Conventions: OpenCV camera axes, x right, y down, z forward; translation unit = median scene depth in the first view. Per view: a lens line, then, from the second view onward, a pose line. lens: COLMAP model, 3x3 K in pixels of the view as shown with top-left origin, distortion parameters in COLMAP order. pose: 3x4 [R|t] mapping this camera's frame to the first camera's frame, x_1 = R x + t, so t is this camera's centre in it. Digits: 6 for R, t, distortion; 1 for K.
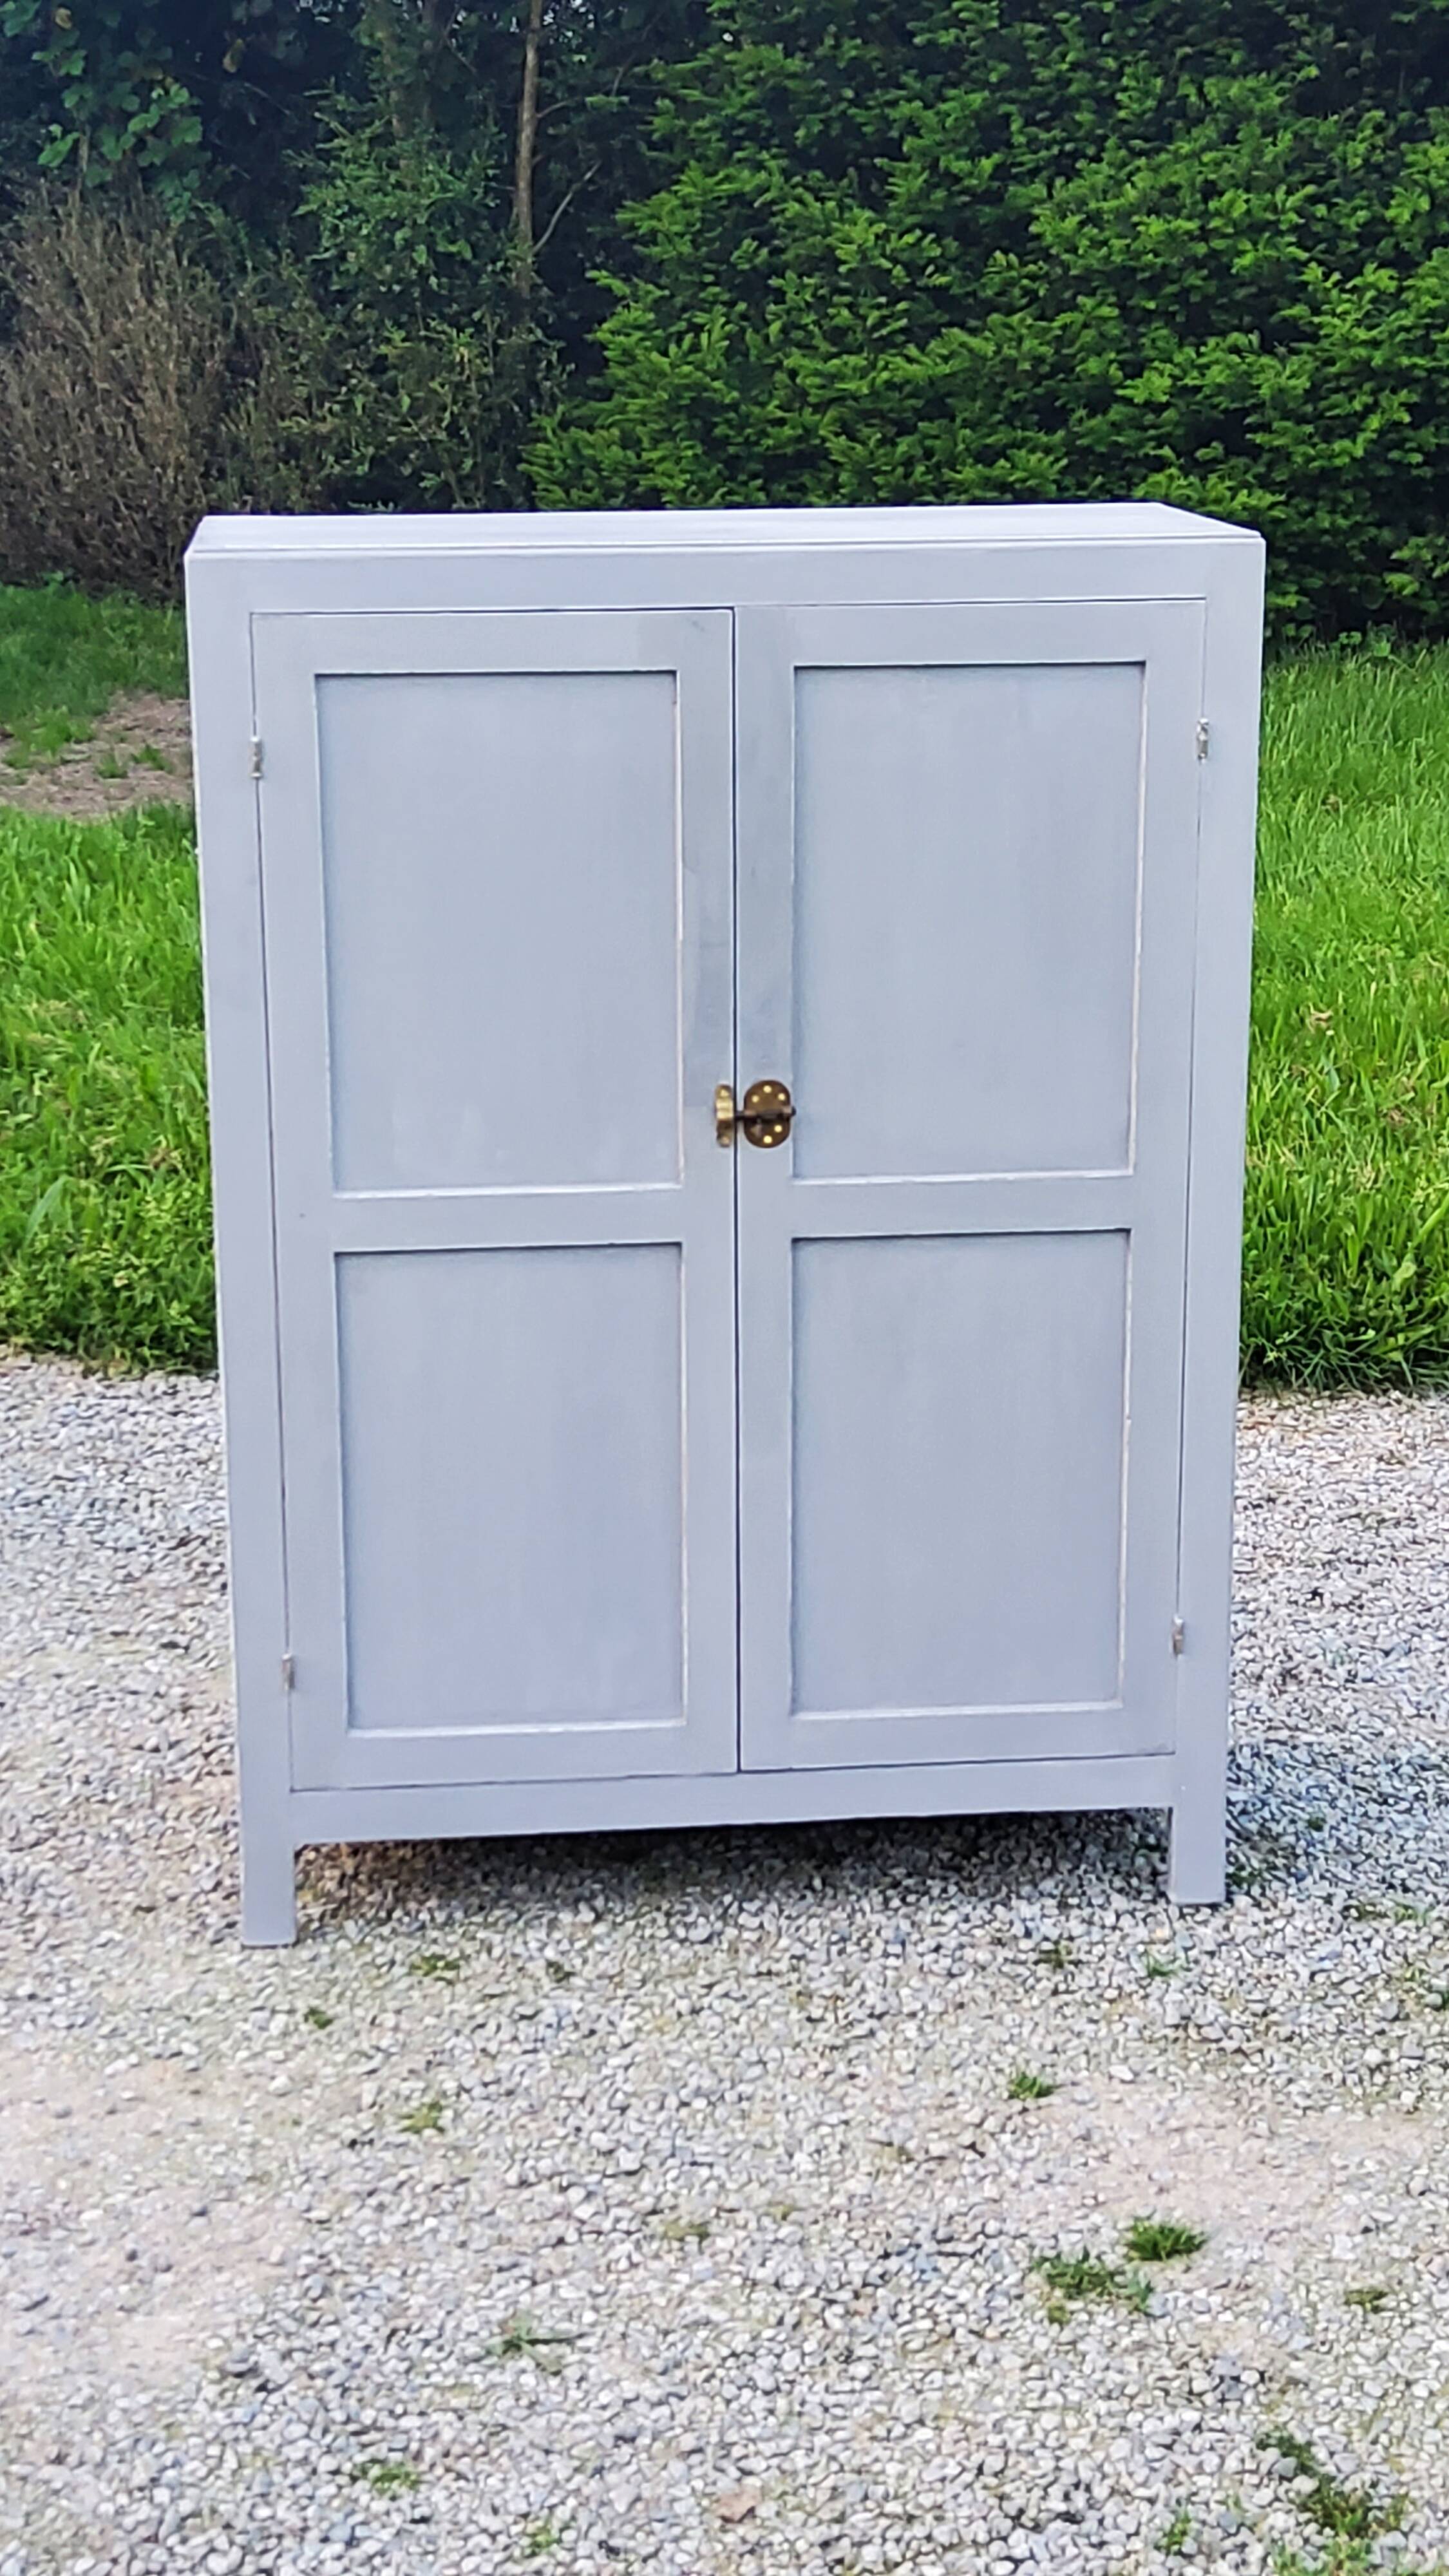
lens RADIAL K [[3902.5, 0, 764.2], [0, 3902.5, 1200.7], [0, 0, 1]] dist [0.099240, 0.000000]
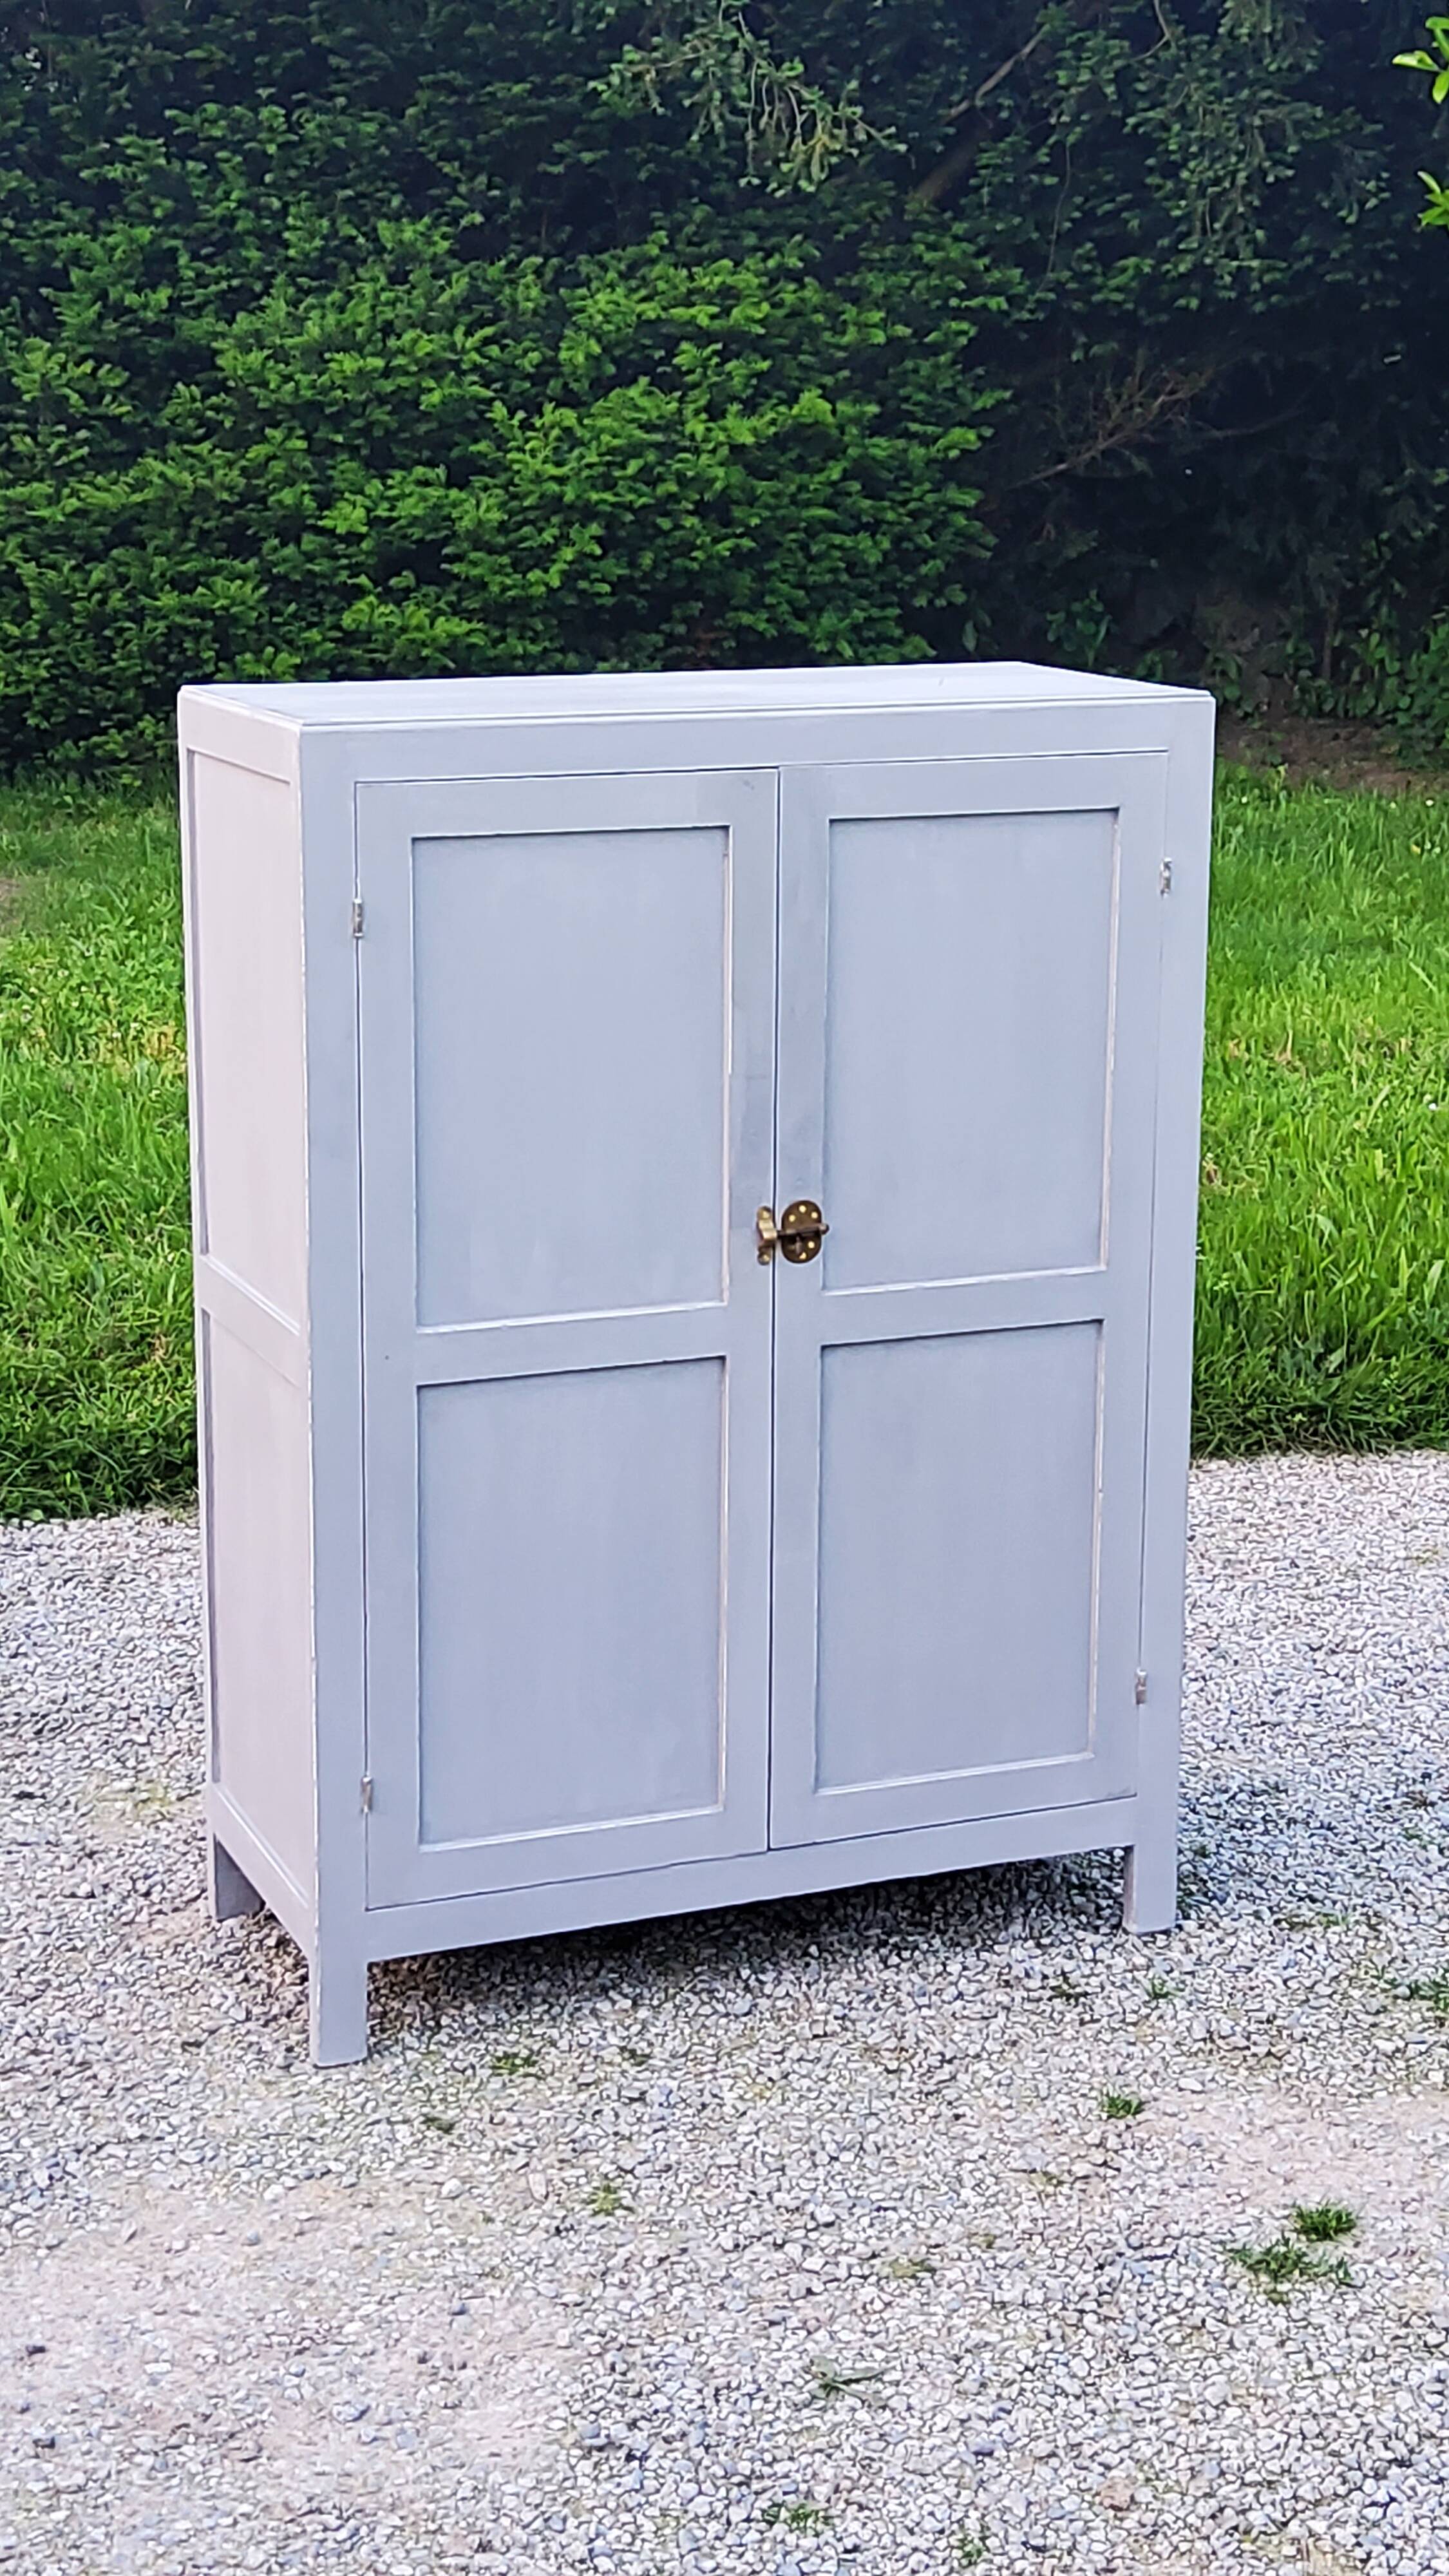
lens RADIAL K [[3902.5, 0, 788.3], [0, 3902.5, 1190.6], [0, 0, 1]] dist [0.099240, 0.000000]
pose [[0.956381, -0.048695, 0.288034, -0.299674], [0.057099, 0.998151, -0.020842, -0.010960], [-0.286487, 0.036380, 0.957393, -0.030025]]
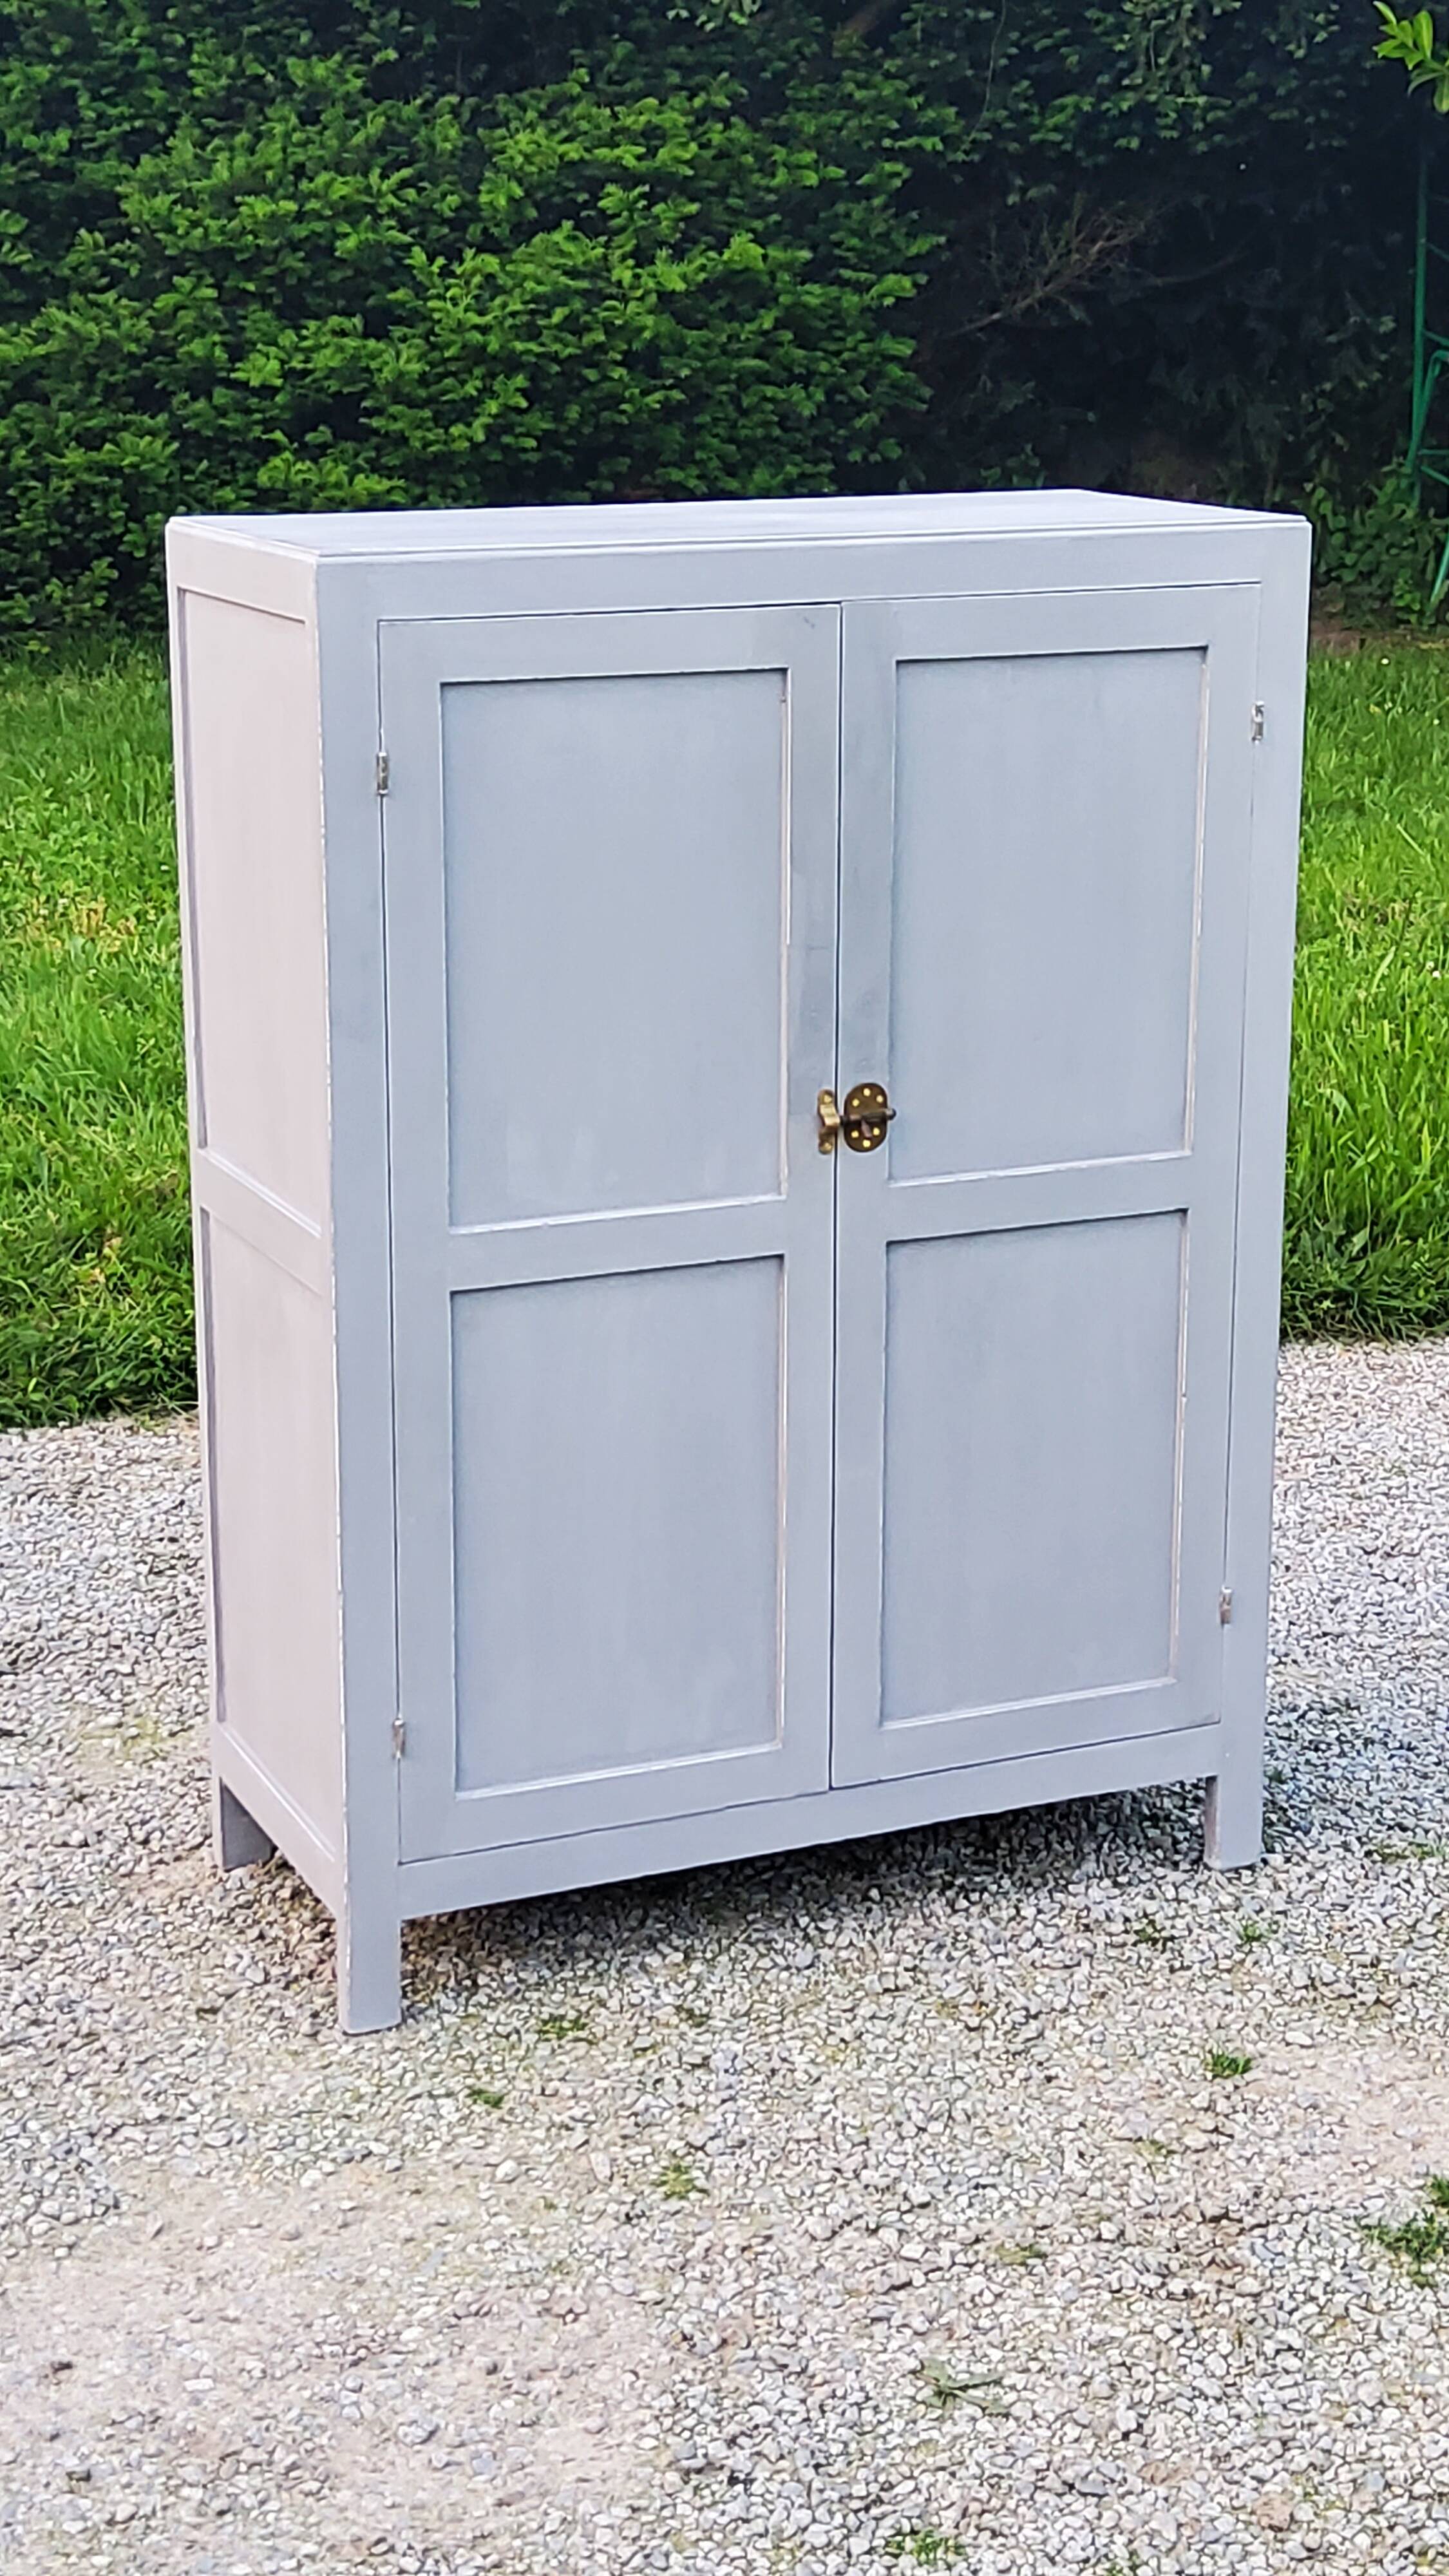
lens RADIAL K [[3902.5, 0, 782.6], [0, 3902.5, 1204.1], [0, 0, 1]] dist [0.099240, 0.000000]
pose [[0.947611, -0.069275, 0.311826, -0.313186], [0.067607, 0.997581, 0.016170, -0.017049], [-0.312192, 0.005759, 0.950002, 0.070937]]
